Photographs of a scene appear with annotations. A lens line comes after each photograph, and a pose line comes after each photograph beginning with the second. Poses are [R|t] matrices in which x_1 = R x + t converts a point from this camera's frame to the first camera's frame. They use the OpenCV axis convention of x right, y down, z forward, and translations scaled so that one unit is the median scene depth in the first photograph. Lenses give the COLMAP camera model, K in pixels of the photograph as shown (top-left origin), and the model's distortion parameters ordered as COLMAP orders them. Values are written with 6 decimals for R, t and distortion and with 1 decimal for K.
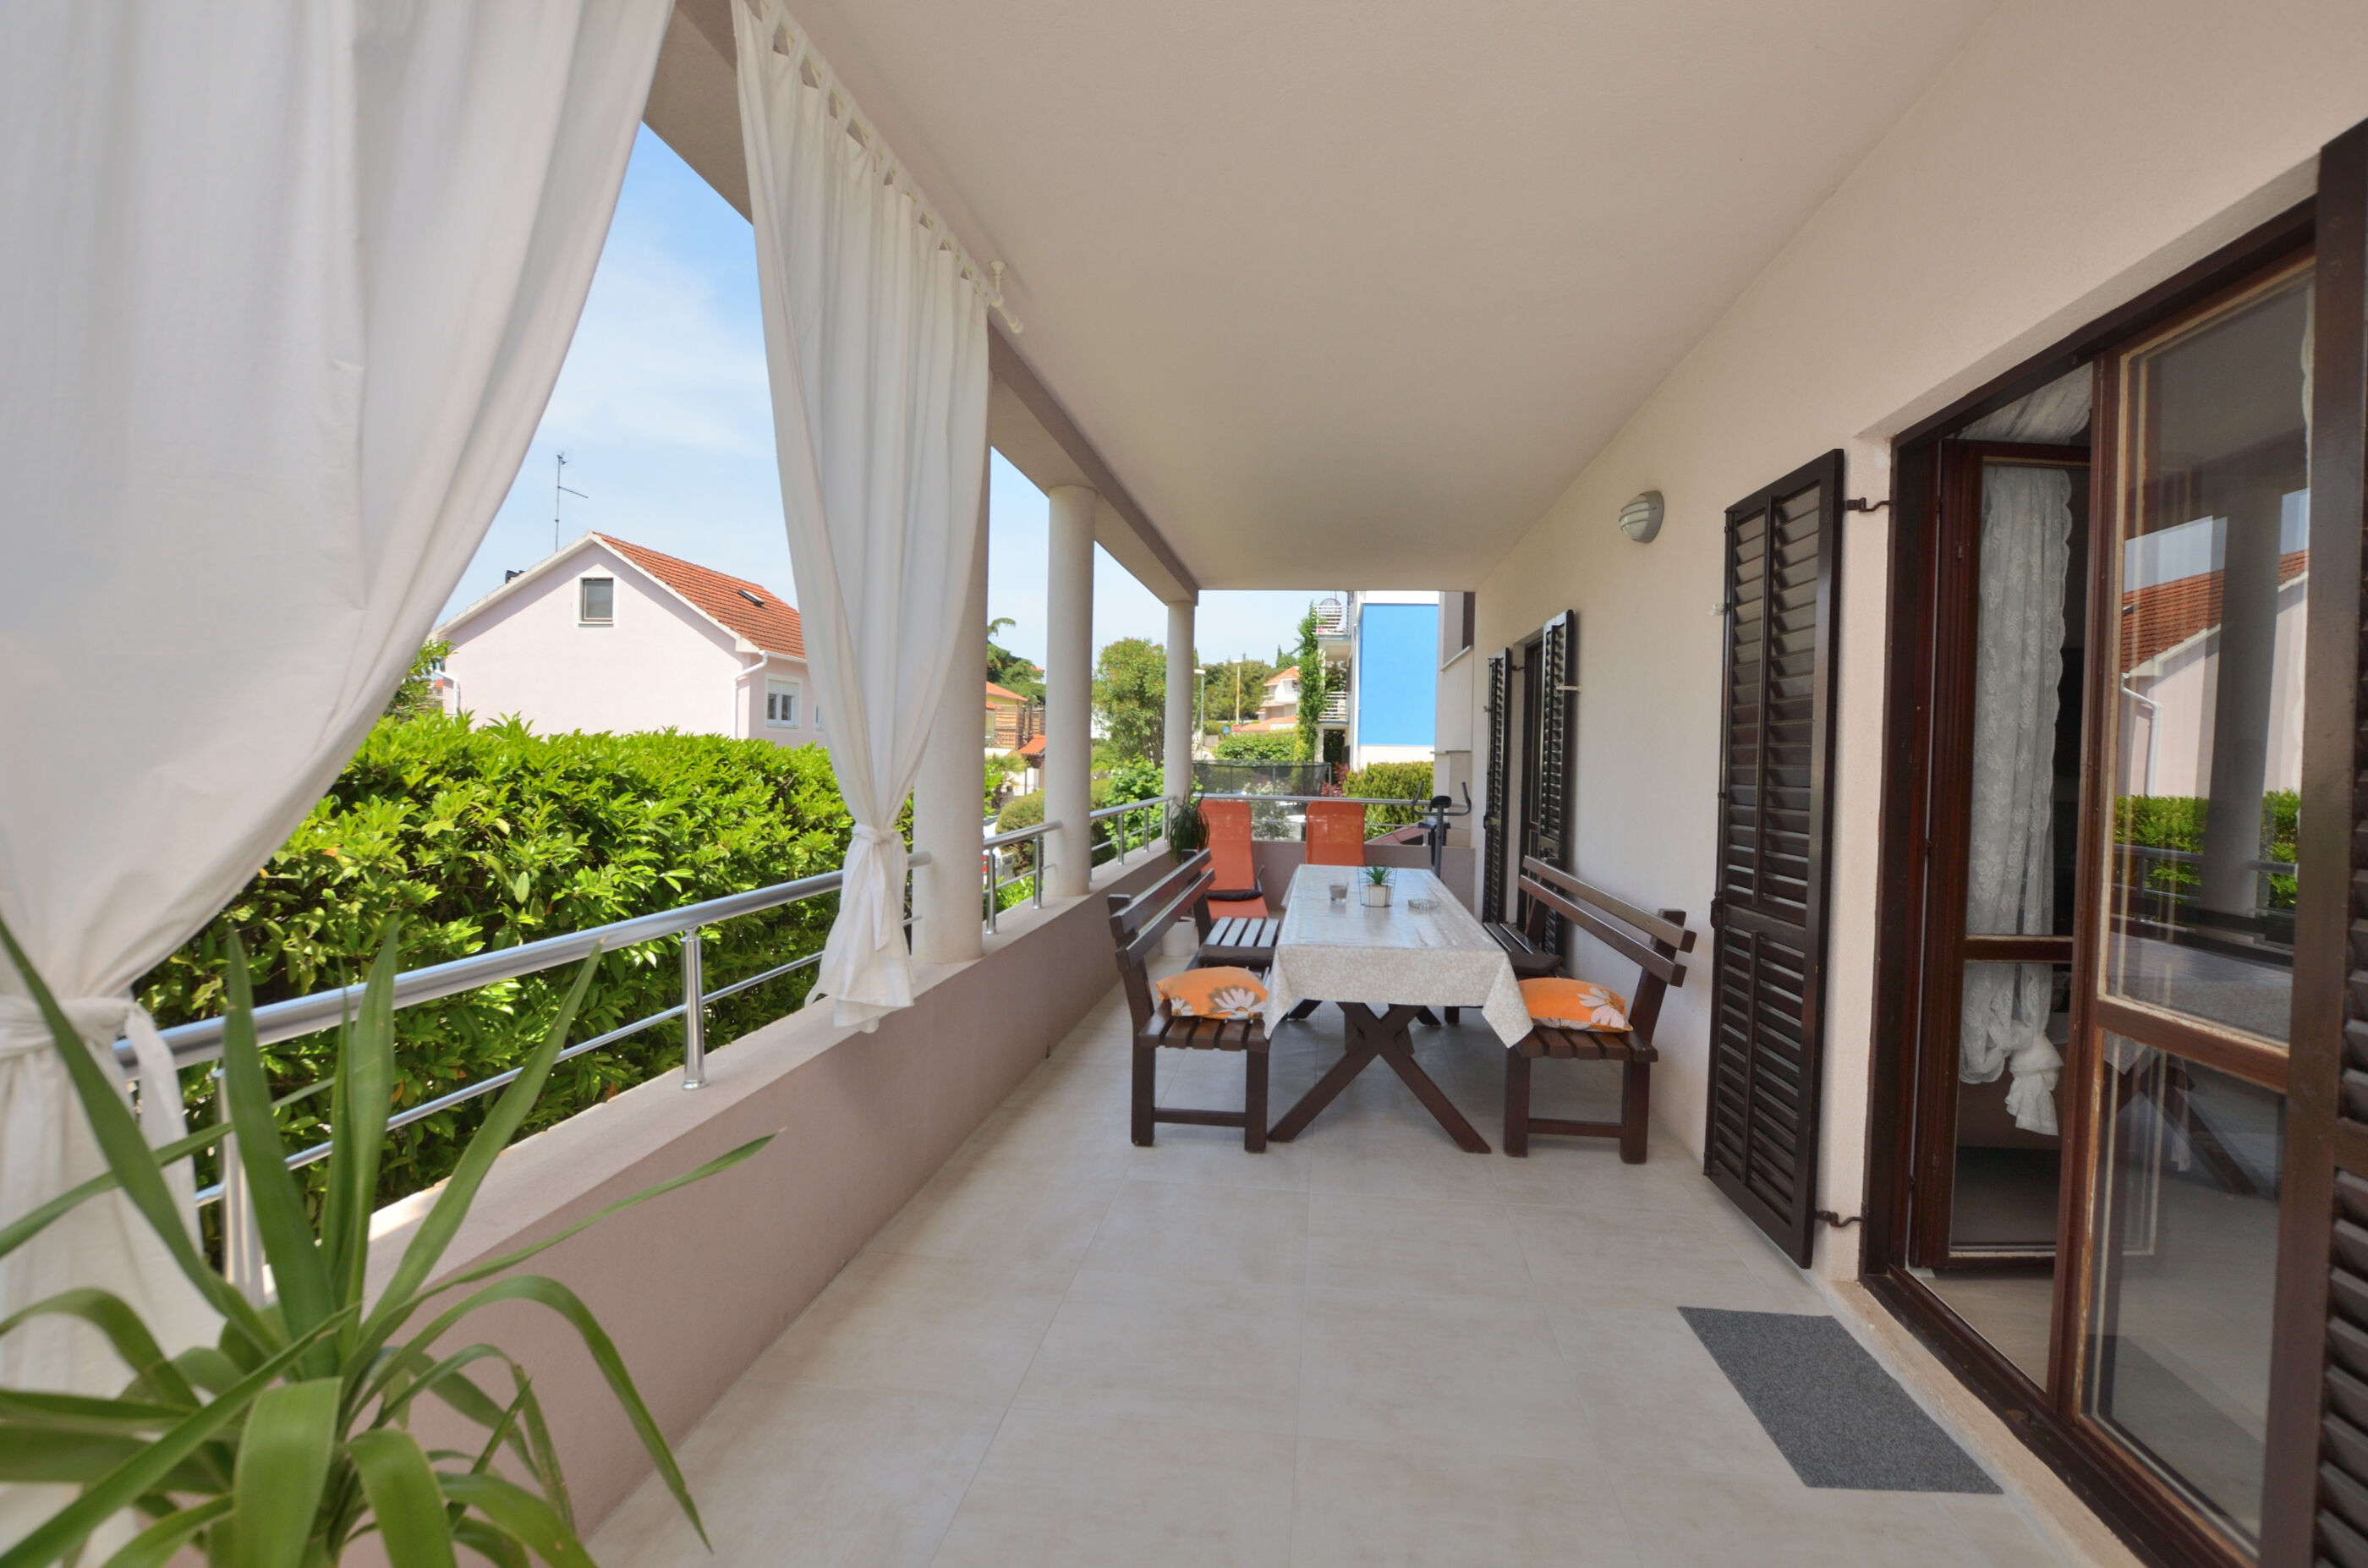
lens RADIAL K [[1046.4, 0, 1189.0], [0, 1046.4, 781.7], [0, 0, 1]] dist [-0.031756, 0.003973]
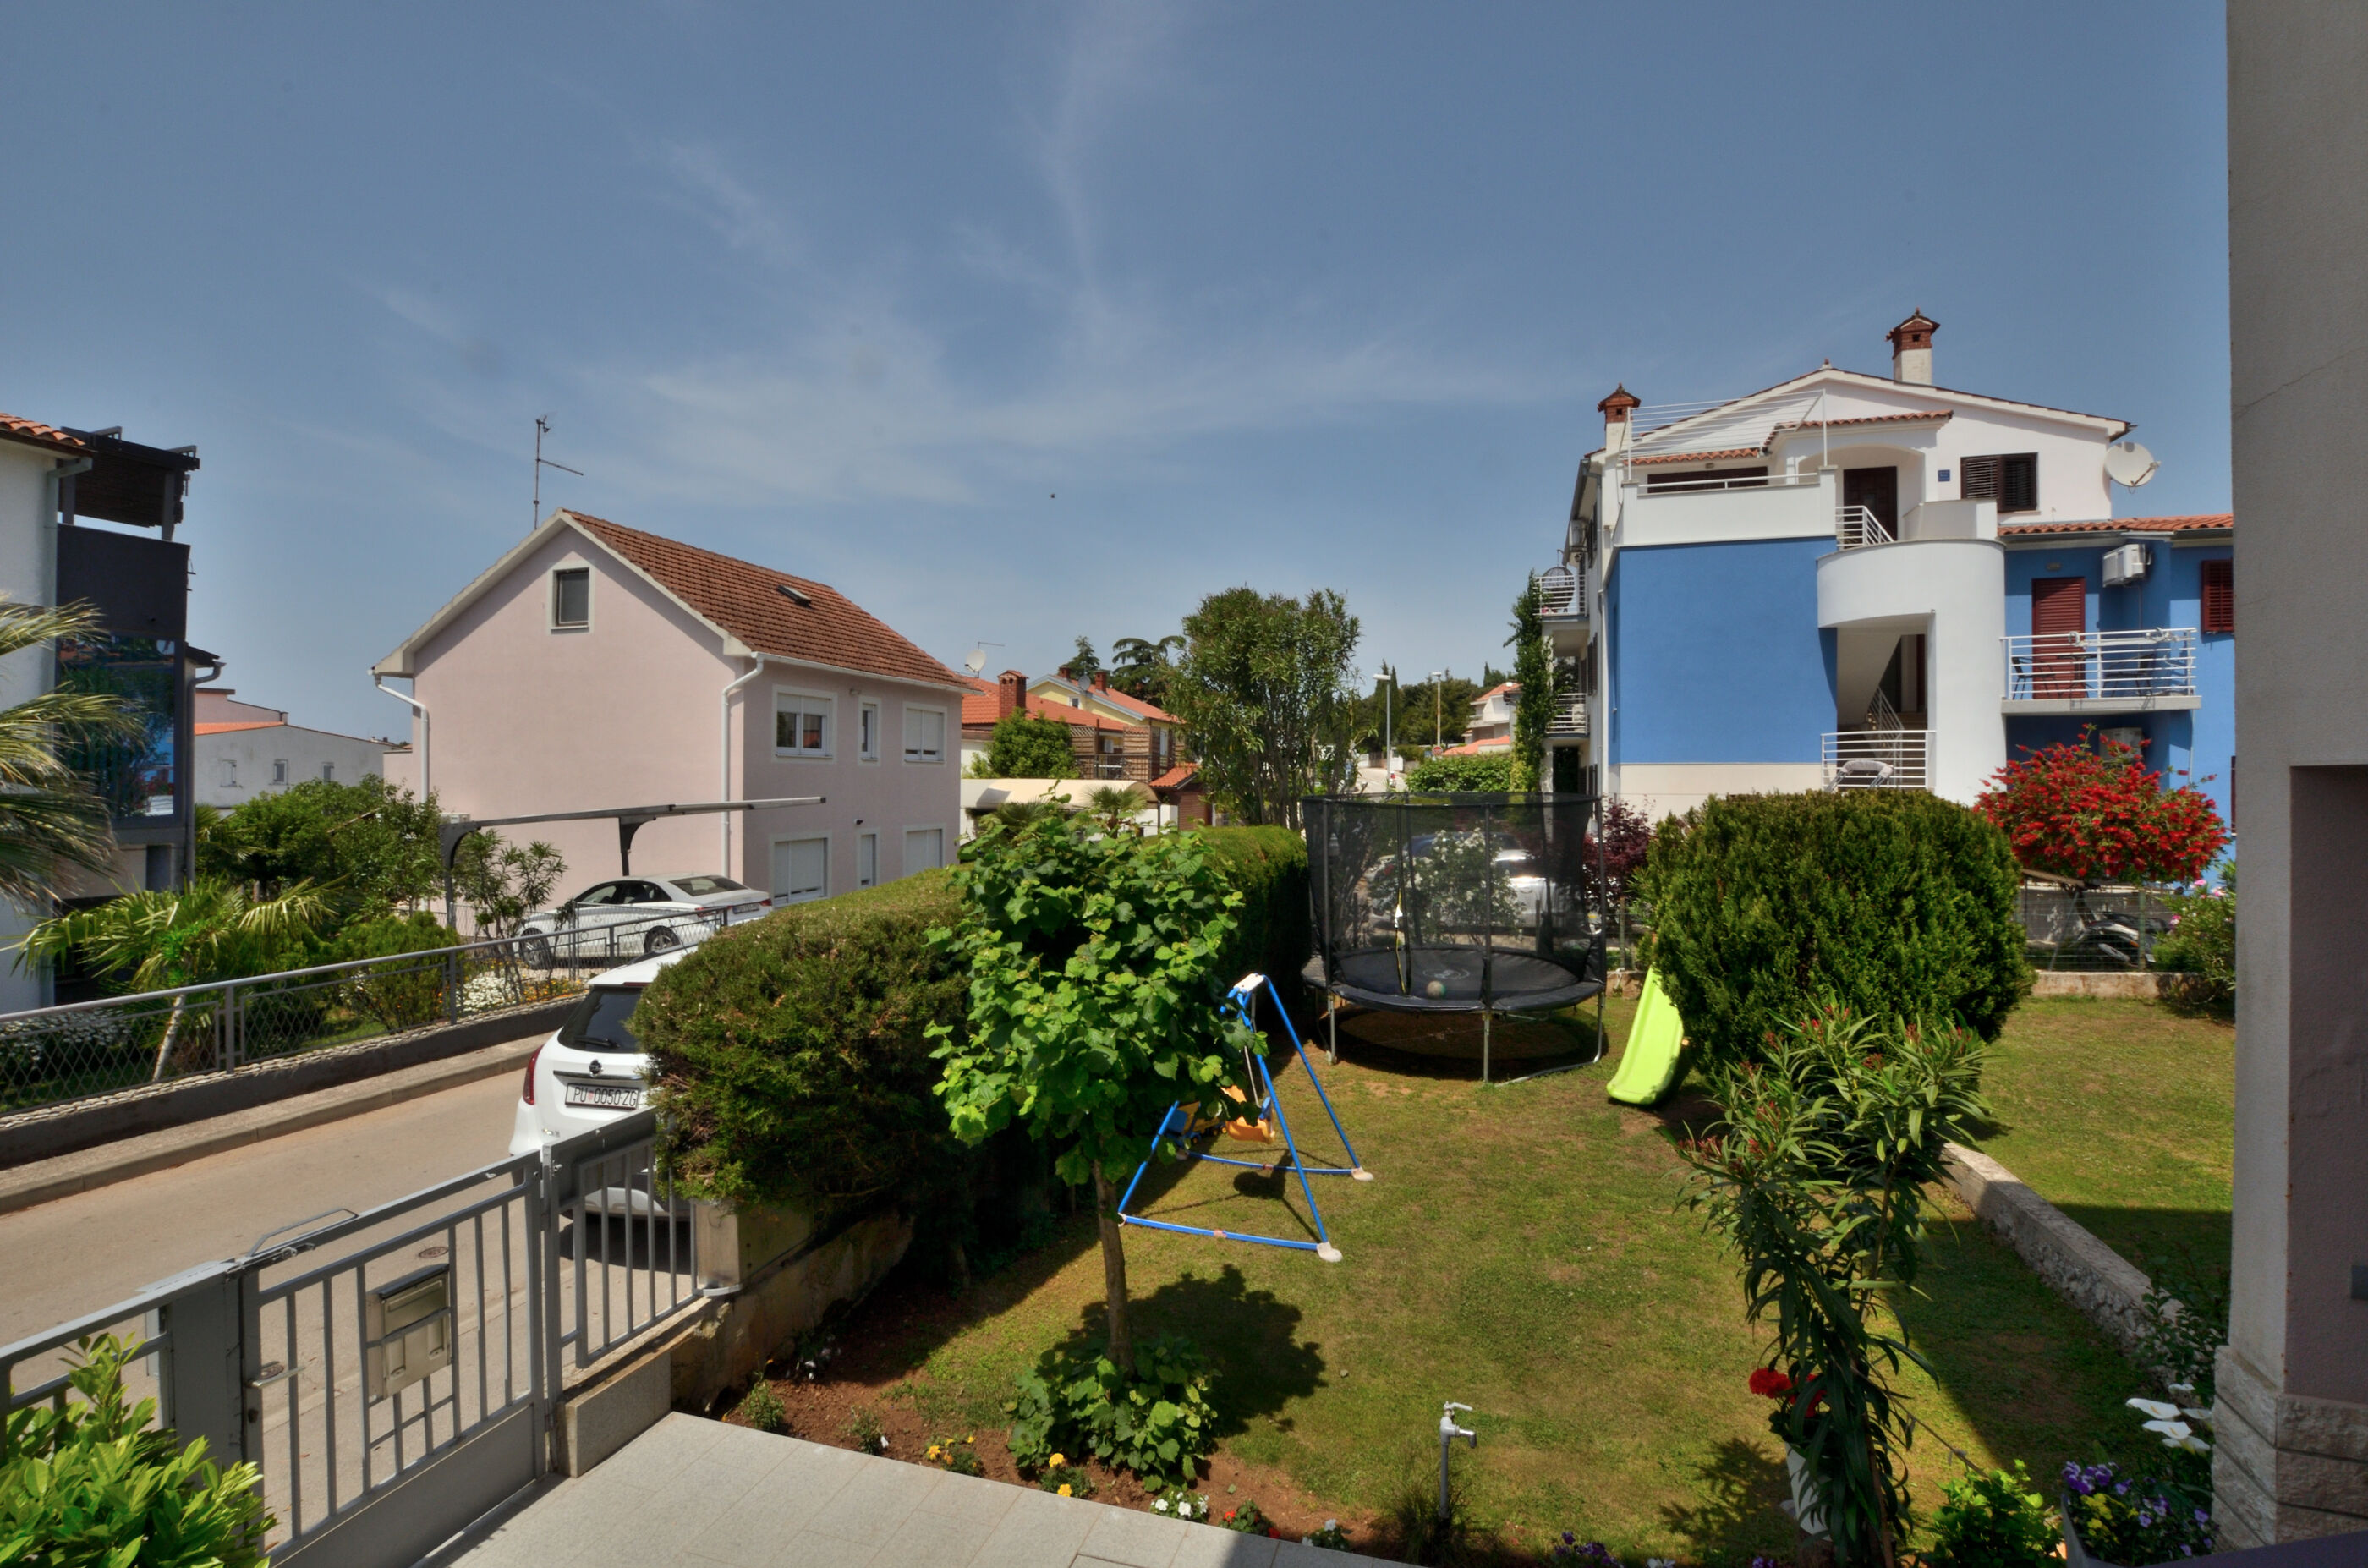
lens RADIAL K [[1046.4, 0, 1190.4], [0, 1046.4, 769.2], [0, 0, 1]] dist [-0.031756, 0.003973]
pose [[0.981278, -0.021997, -0.191338, 0.027457], [0.014079, 0.998991, -0.042641, -0.008667], [0.192083, 0.039149, 0.980598, 0.343755]]
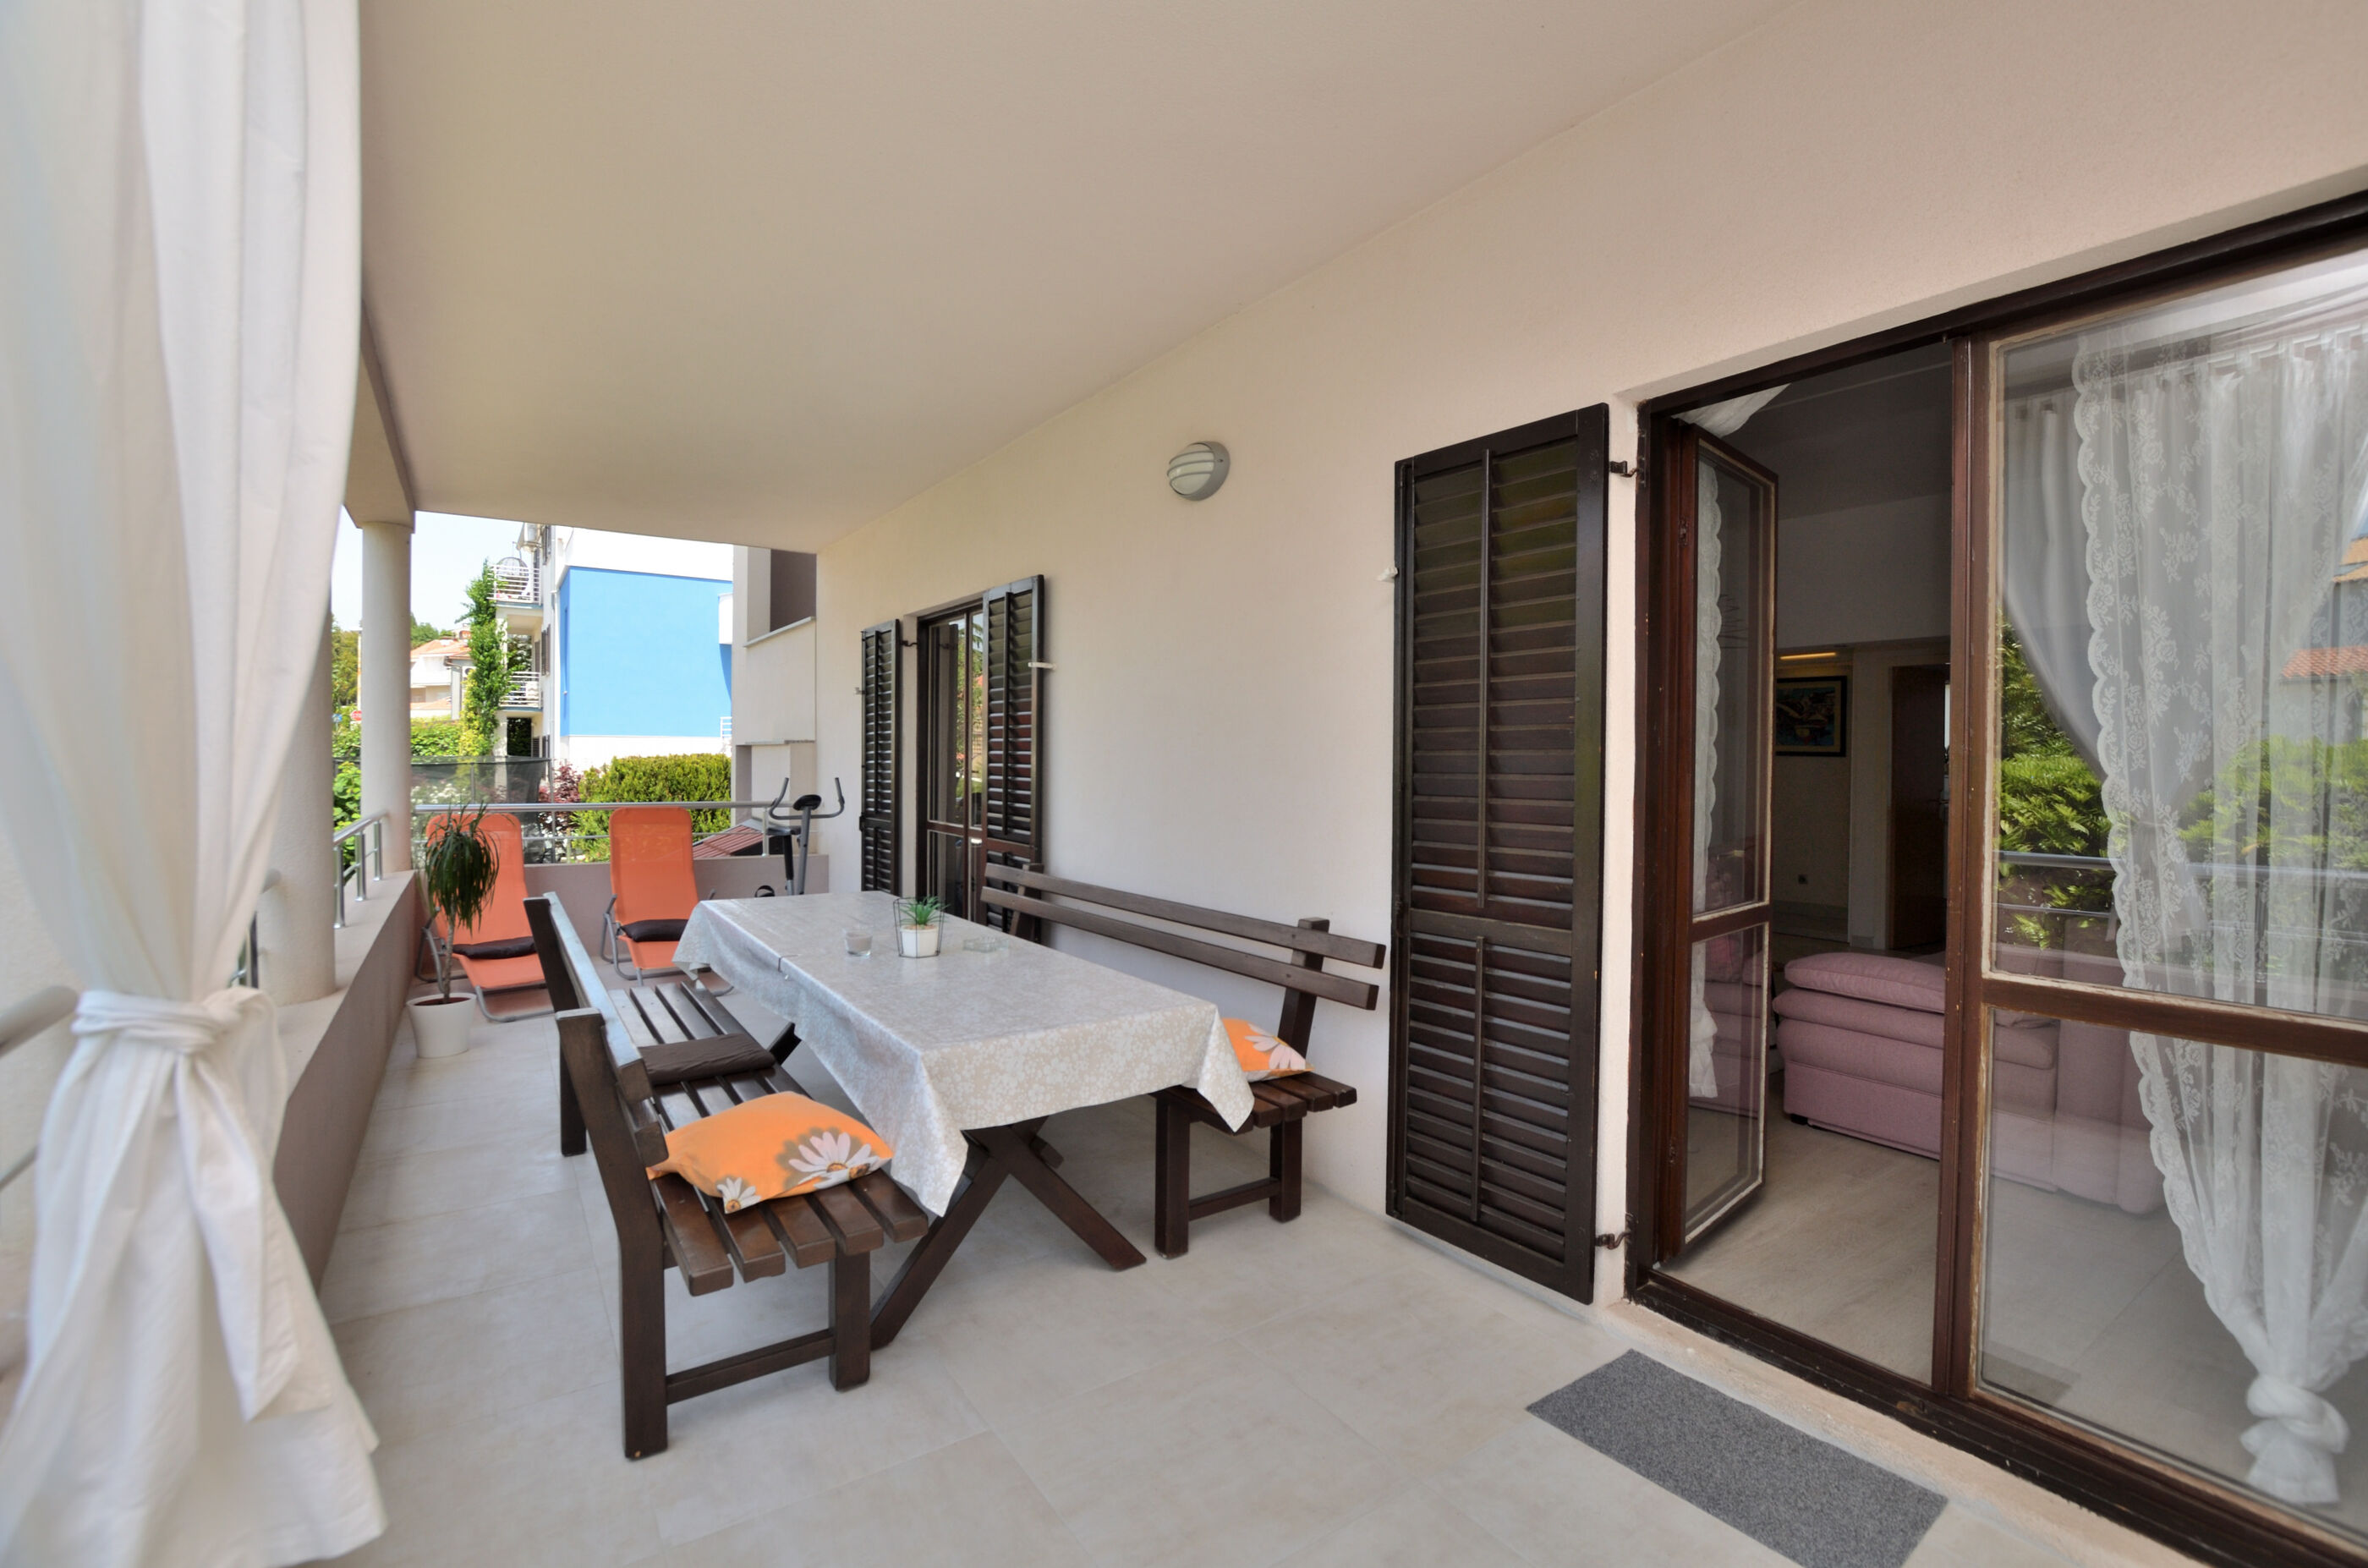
lens RADIAL K [[1046.4, 0, 1197.8], [0, 1046.4, 769.5], [0, 0, 1]] dist [-0.031756, 0.003973]
pose [[0.738063, -0.024577, 0.674284, -0.025936], [0.026143, 0.999628, 0.007820, -0.001460], [-0.674225, 0.011857, 0.738430, 0.055636]]
